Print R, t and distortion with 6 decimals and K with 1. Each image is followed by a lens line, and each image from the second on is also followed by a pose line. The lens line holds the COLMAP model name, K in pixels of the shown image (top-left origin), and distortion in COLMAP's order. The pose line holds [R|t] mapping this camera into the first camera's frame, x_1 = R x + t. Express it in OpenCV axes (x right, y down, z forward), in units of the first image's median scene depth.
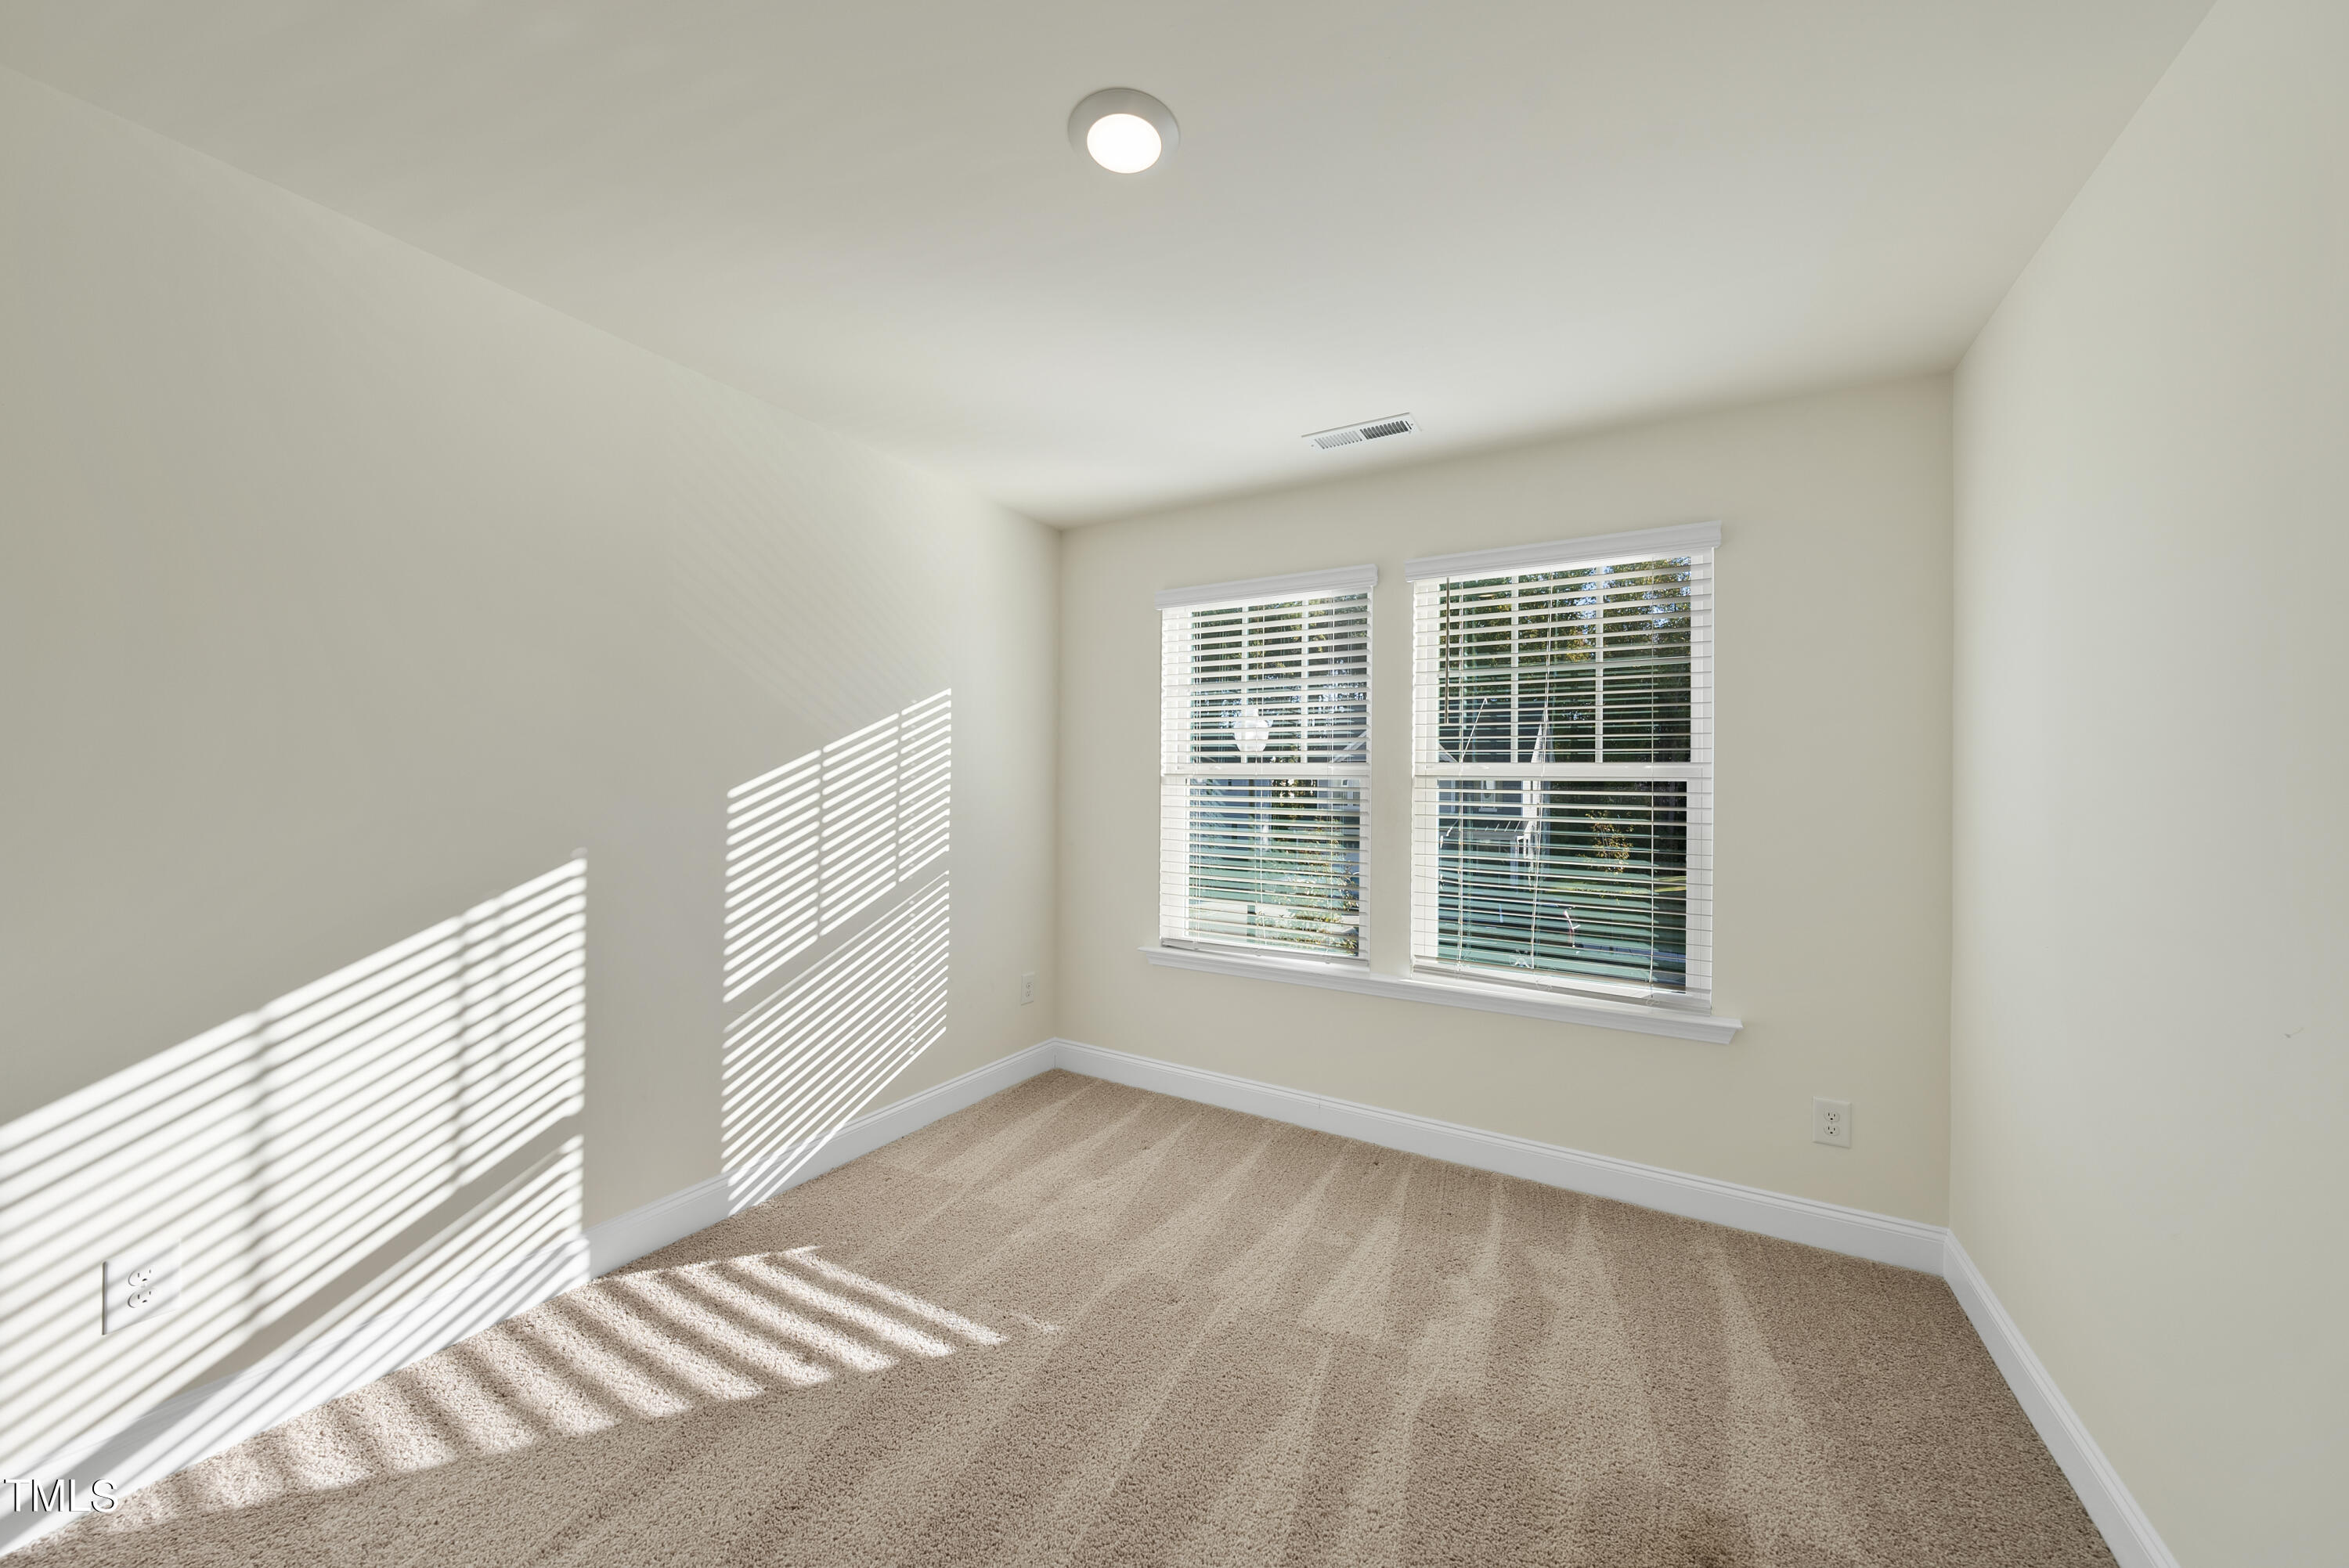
lens RADIAL K [[807.6, 0, 1170.5], [0, 807.6, 764.7], [0, 0, 1]] dist [-0.001108, 0.000206]
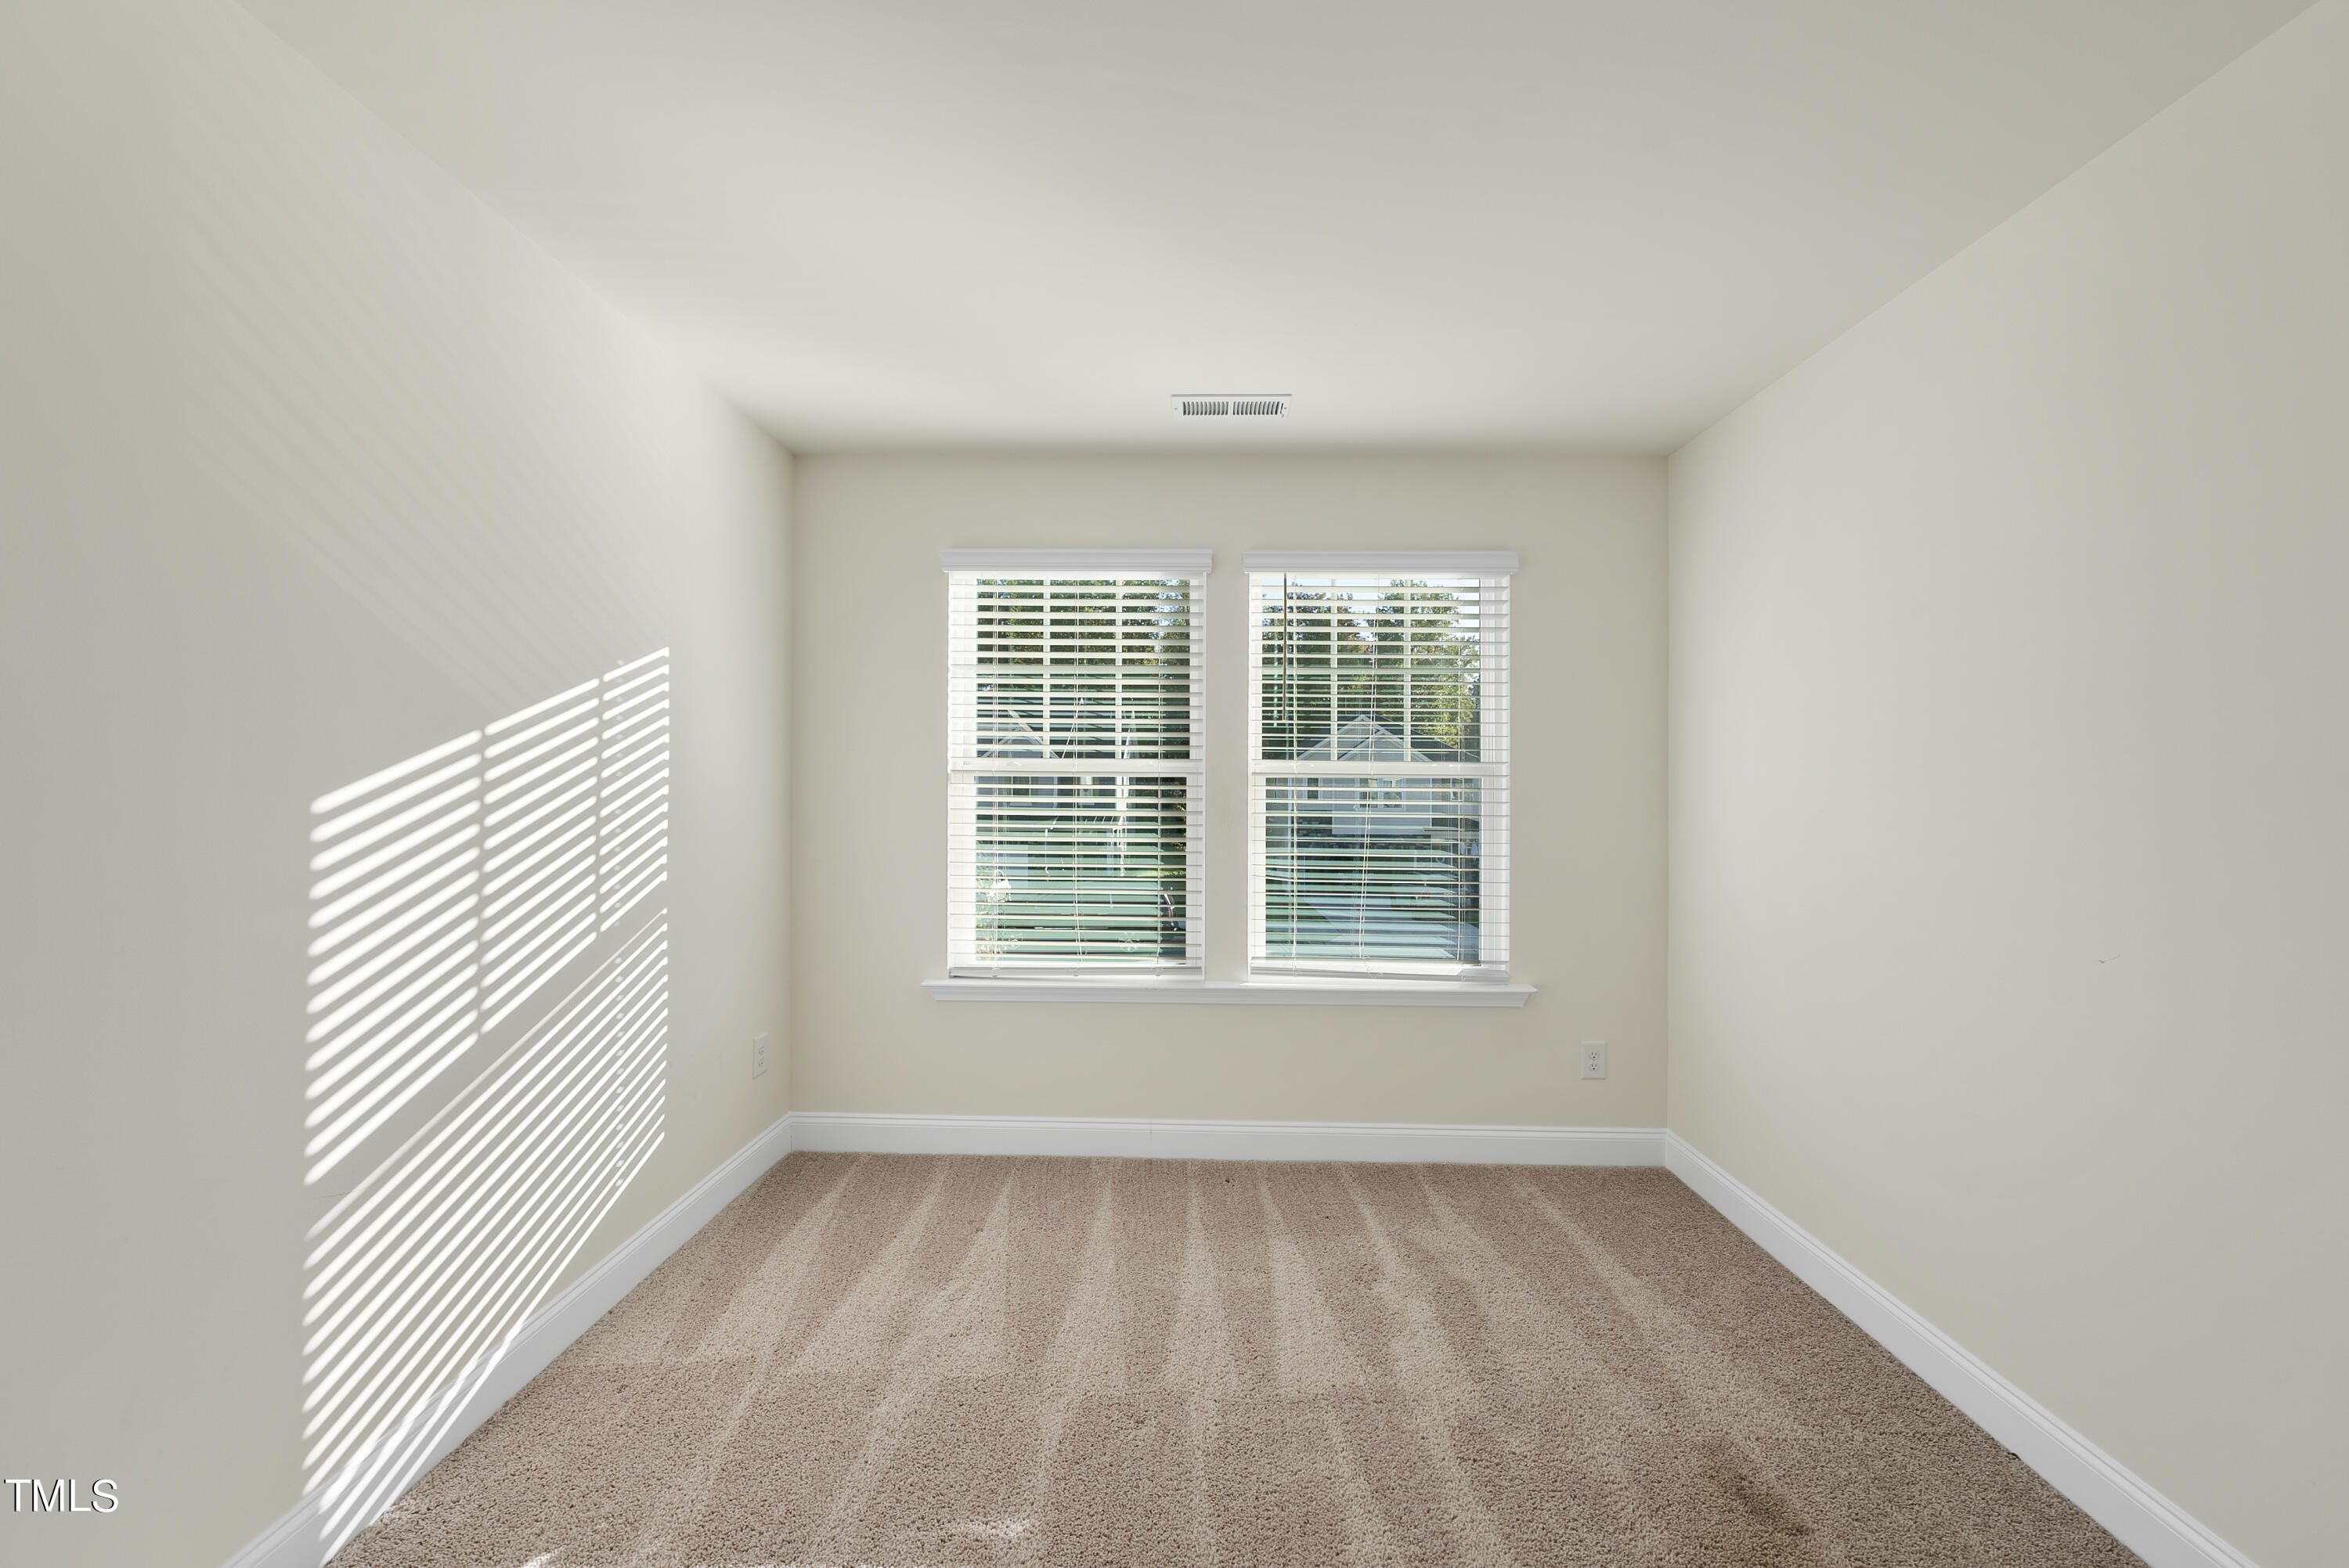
lens RADIAL K [[807.6, 0, 1191.1], [0, 807.6, 769.4], [0, 0, 1]] dist [-0.001108, 0.000206]
pose [[0.876236, 0.002952, 0.481873, -0.256699], [-0.008066, 0.999931, 0.008543, 0.001604], [-0.481815, -0.011372, 0.876199, 0.204739]]
